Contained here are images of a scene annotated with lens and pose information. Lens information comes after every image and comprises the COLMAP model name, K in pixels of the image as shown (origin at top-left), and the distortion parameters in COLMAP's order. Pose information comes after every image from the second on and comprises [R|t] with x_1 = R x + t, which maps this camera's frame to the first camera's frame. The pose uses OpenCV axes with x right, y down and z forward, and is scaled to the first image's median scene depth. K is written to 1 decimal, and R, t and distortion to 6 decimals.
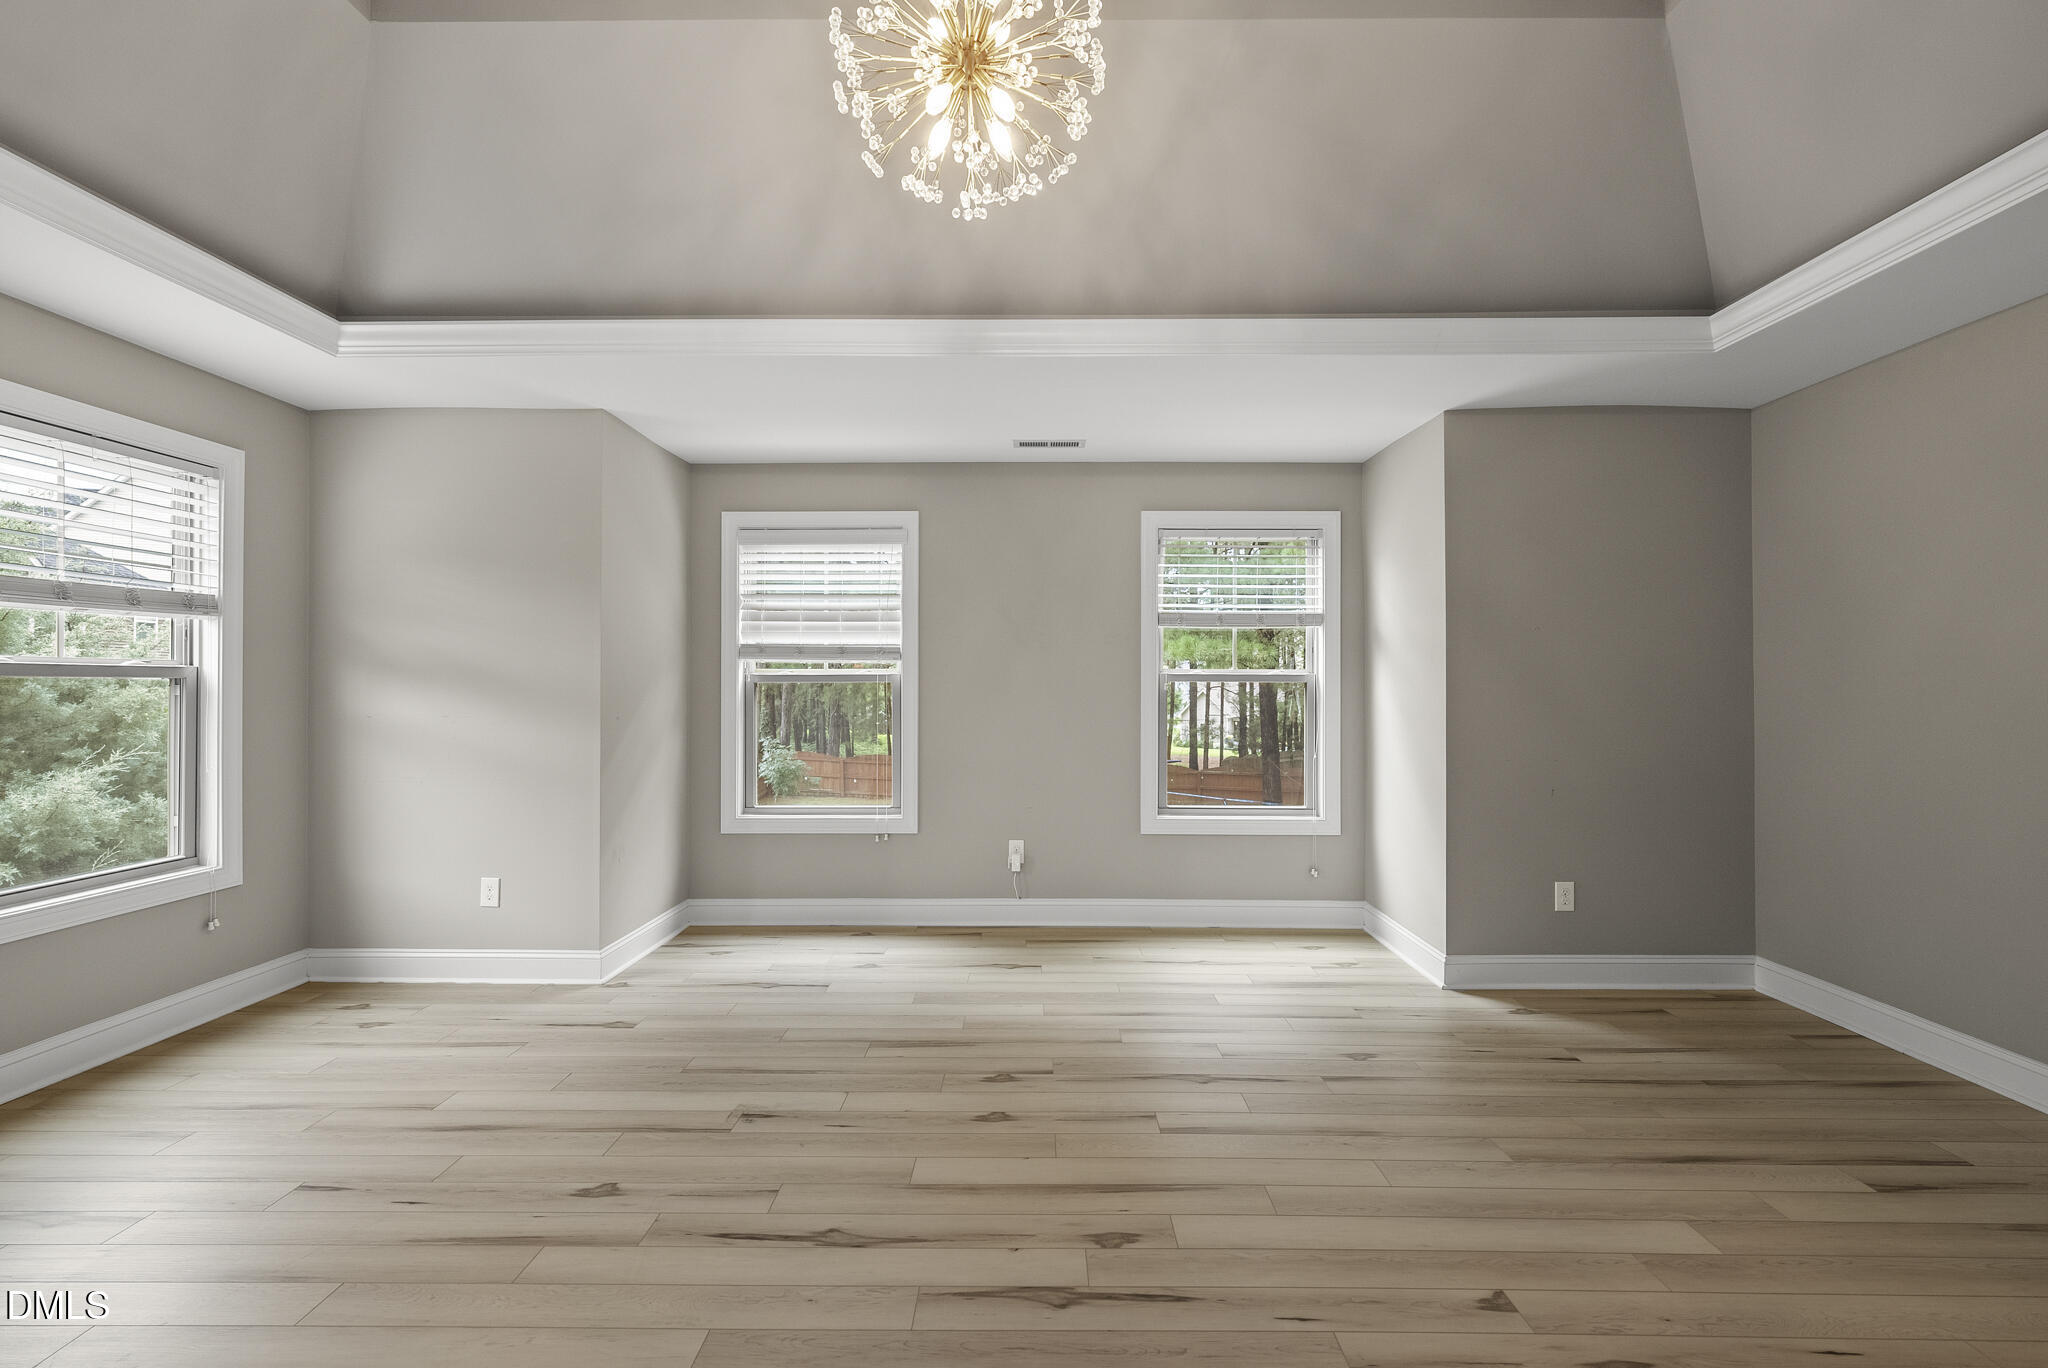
lens RADIAL K [[888.3, 0, 1012.4], [0, 888.3, 687.8], [0, 0, 1]] dist [0.001447, -0.000848]
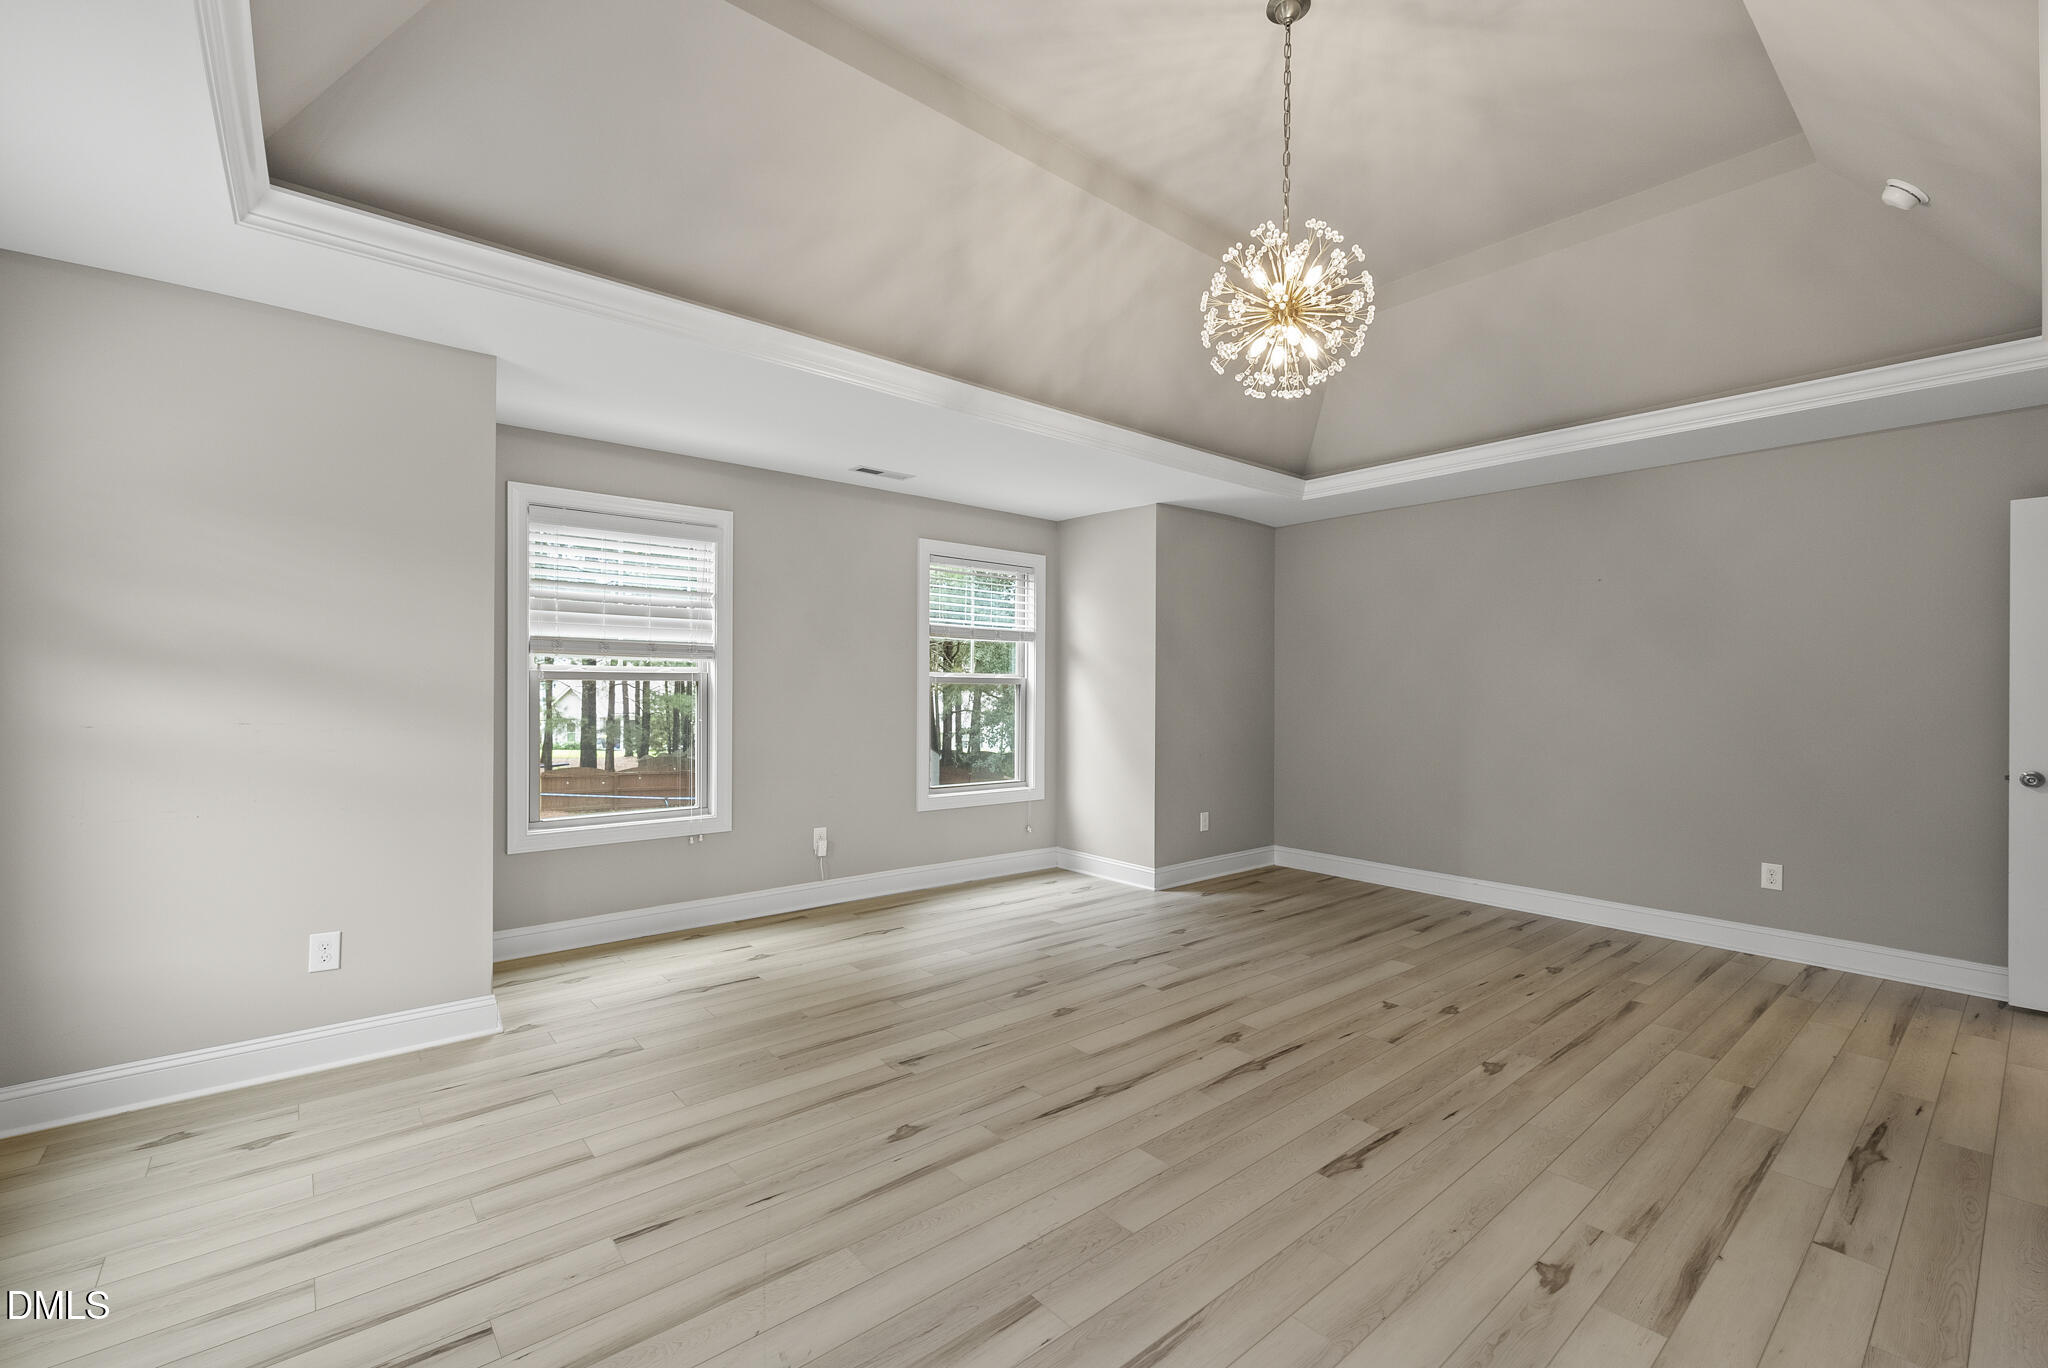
lens RADIAL K [[888.3, 0, 1012.4], [0, 888.3, 687.8], [0, 0, 1]] dist [0.001447, -0.000848]
pose [[0.754503, 0.004275, 0.656282, -0.669475], [-0.005301, 0.999986, -0.000419, -0.000141], [-0.656275, -0.003163, 0.754515, 0.035102]]
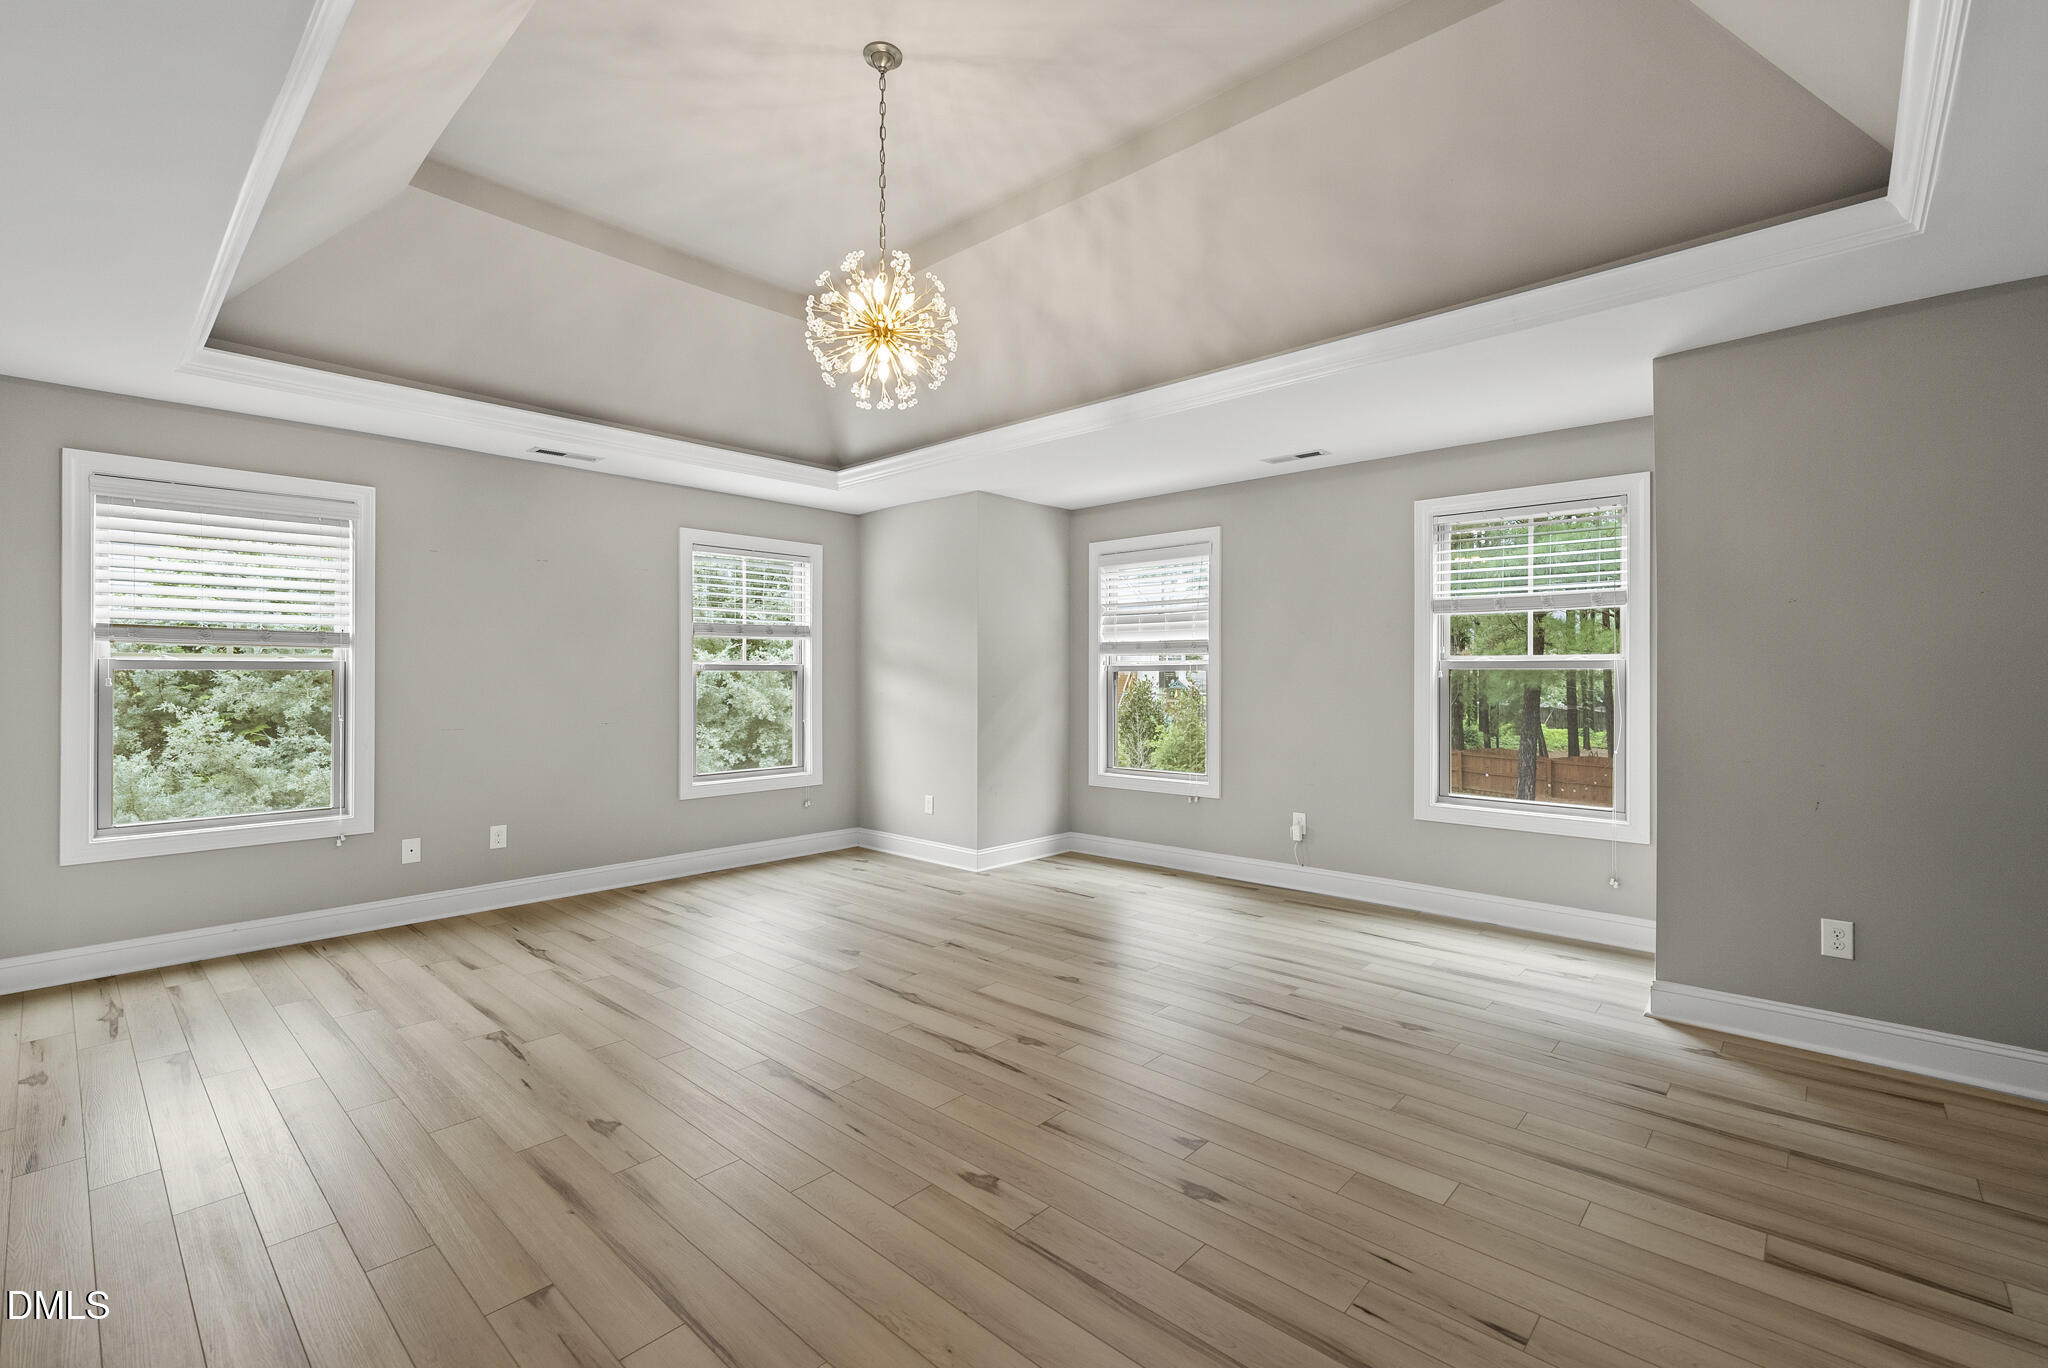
lens RADIAL K [[880.9, 0, 1013.4], [0, 880.9, 669.4], [0, 0, 1]] dist [0.000081, -0.000142]
pose [[0.743069, -0.005987, -0.669188, 0.600729], [0.000636, 0.999966, -0.008241, 0.001554], [0.669215, 0.005698, 0.743047, -0.071933]]
